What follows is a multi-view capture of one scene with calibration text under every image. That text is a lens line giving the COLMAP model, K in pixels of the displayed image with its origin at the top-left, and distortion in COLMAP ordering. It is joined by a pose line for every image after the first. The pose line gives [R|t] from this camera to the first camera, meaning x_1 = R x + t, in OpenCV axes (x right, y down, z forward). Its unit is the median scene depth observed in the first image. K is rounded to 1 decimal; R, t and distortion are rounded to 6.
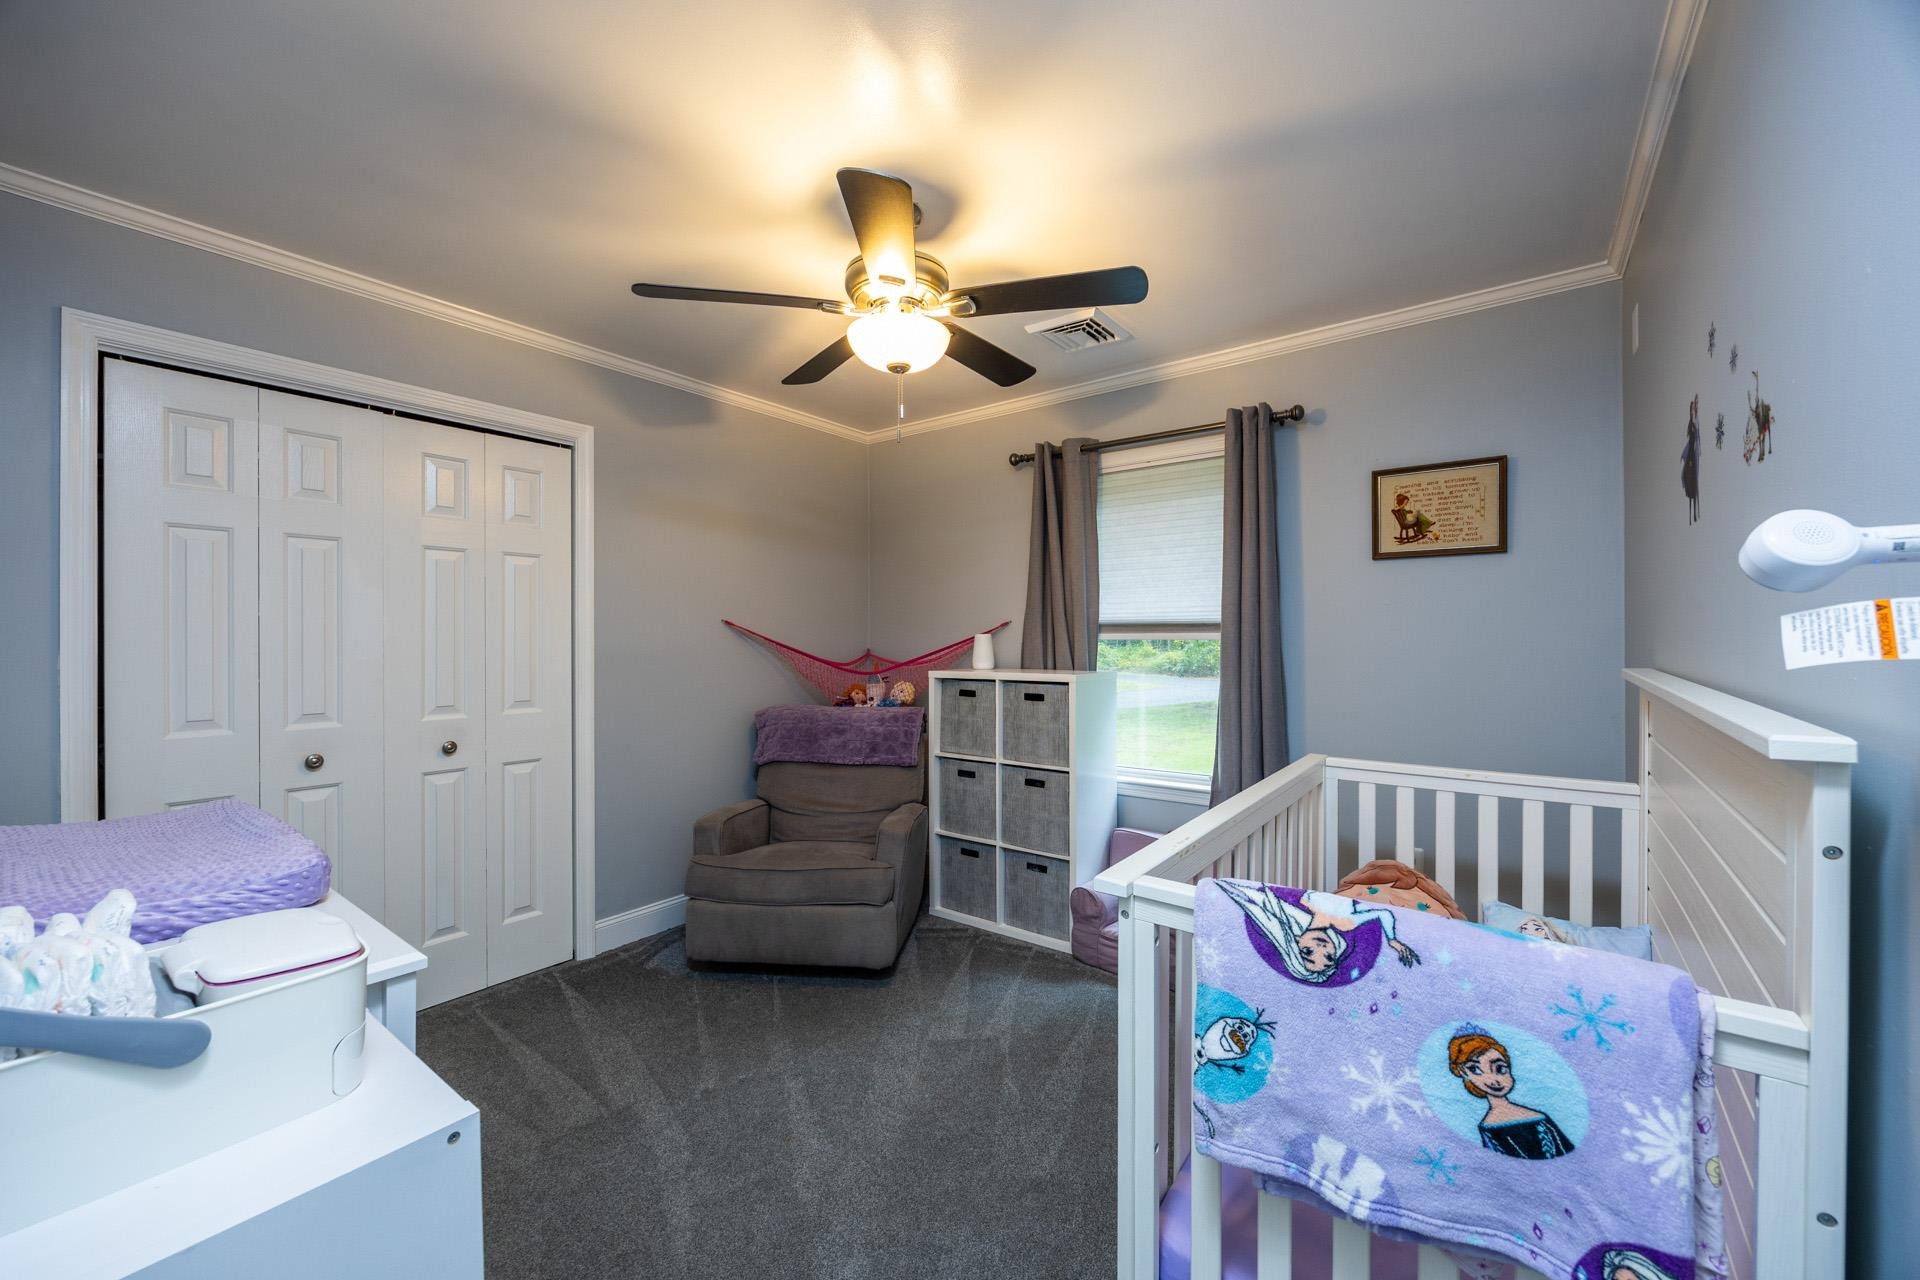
lens RADIAL K [[754.3, 0, 962.2], [0, 754.3, 636.5], [0, 0, 1]] dist [-0.000870, -0.000155]
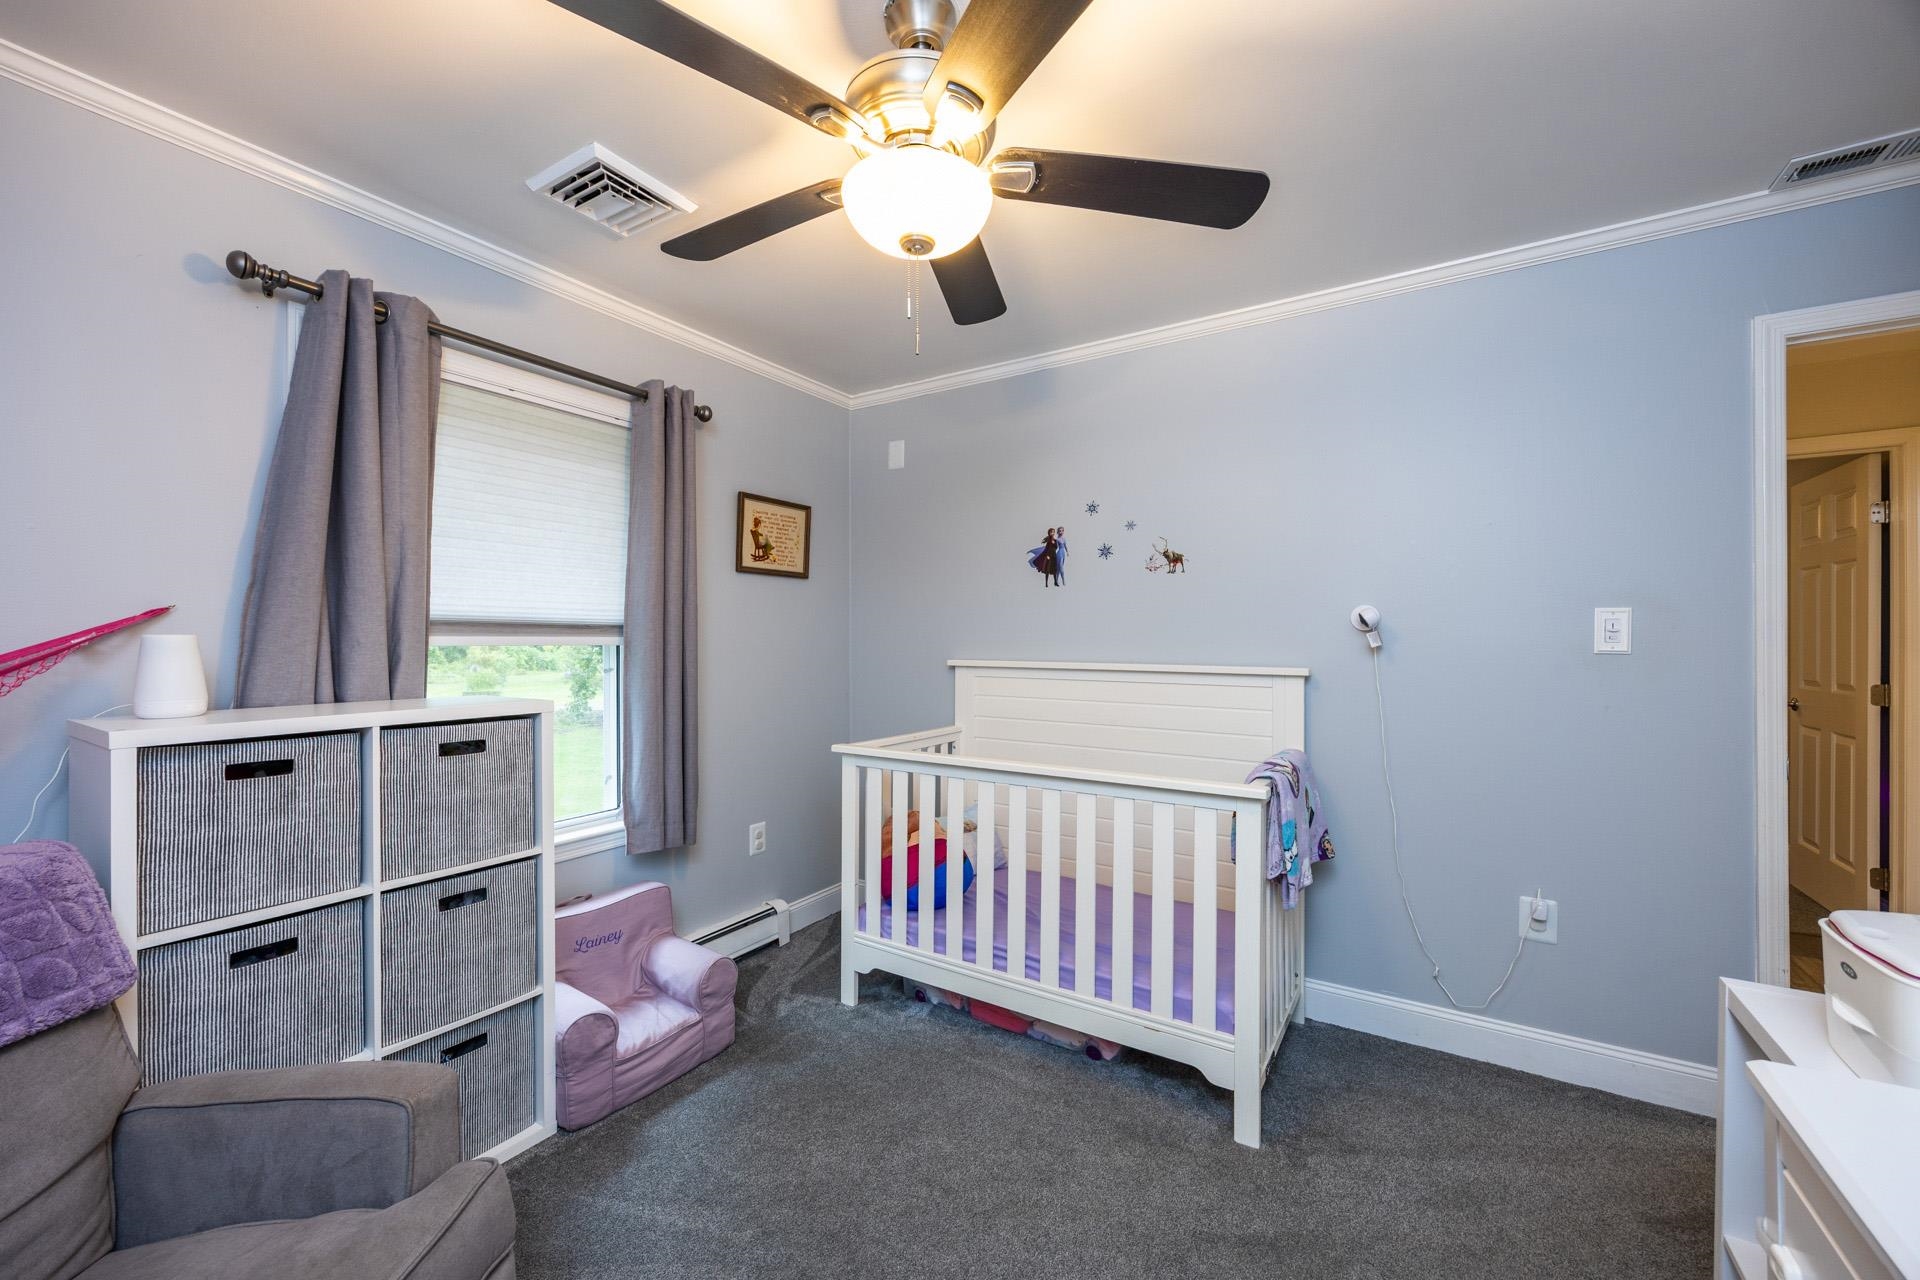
lens RADIAL K [[733.1, 0, 956.1], [0, 733.1, 641.2], [0, 0, 1]] dist [-0.000978, -0.000561]
pose [[-0.081056, -0.000116, 0.996710, -0.487677], [-0.004668, 0.999989, -0.000264, -0.001208], [-0.996699, -0.004674, -0.081056, 0.683204]]
